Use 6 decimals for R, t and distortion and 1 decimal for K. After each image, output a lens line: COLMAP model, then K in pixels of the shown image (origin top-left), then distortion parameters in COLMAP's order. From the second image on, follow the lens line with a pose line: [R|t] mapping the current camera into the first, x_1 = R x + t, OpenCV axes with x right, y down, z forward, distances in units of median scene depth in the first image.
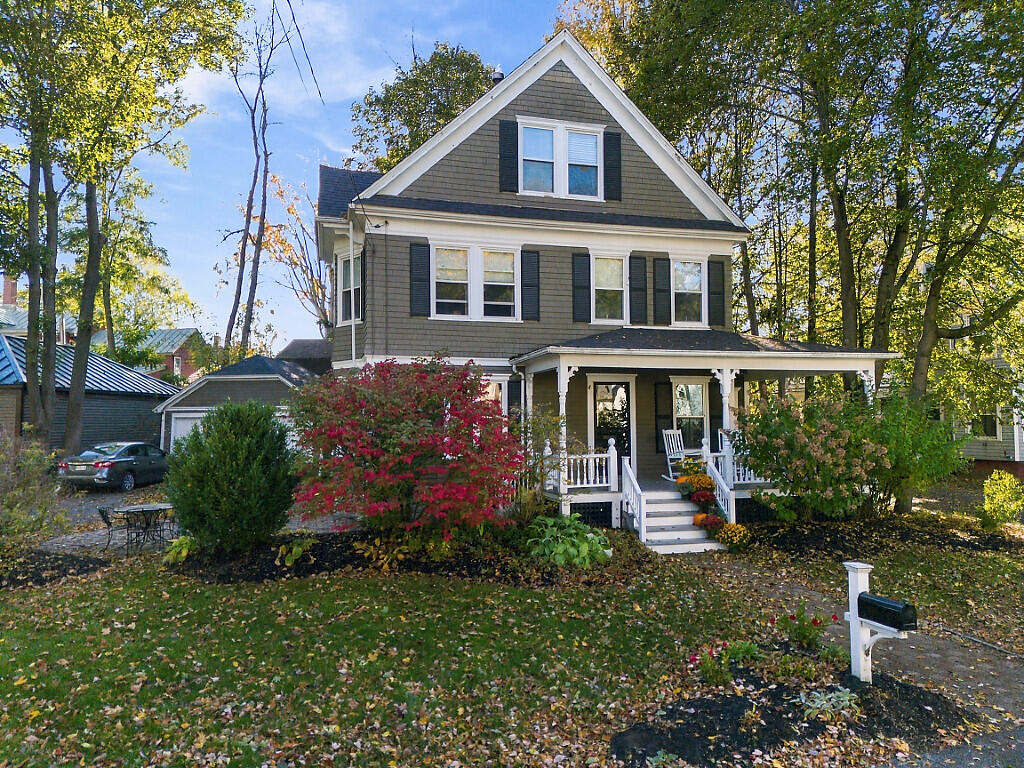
lens RADIAL K [[715.6, 0, 512.0], [0, 715.6, 384.0], [0, 0, 1]] dist [0.111547, -0.124860]
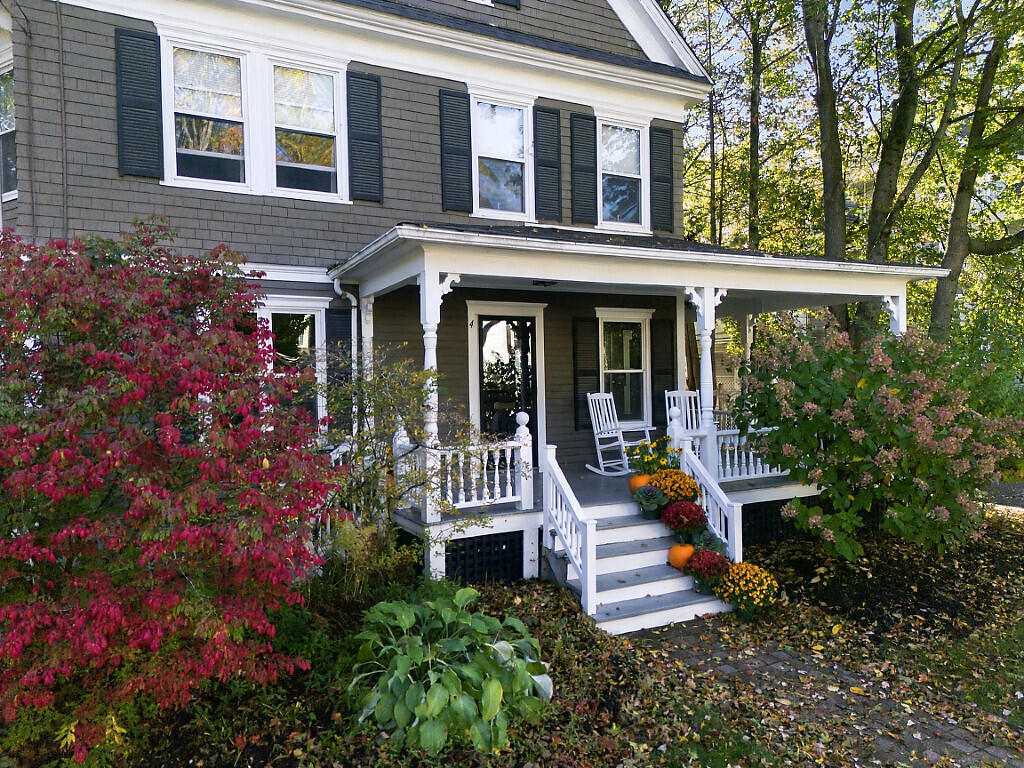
lens RADIAL K [[715.6, 0, 512.0], [0, 715.6, 384.0], [0, 0, 1]] dist [0.111547, -0.124860]
pose [[0.979581, -0.012694, 0.200647, 0.021393], [0.001737, 0.998502, 0.054692, 0.022266], [-0.201041, -0.053227, 0.978136, 0.413124]]
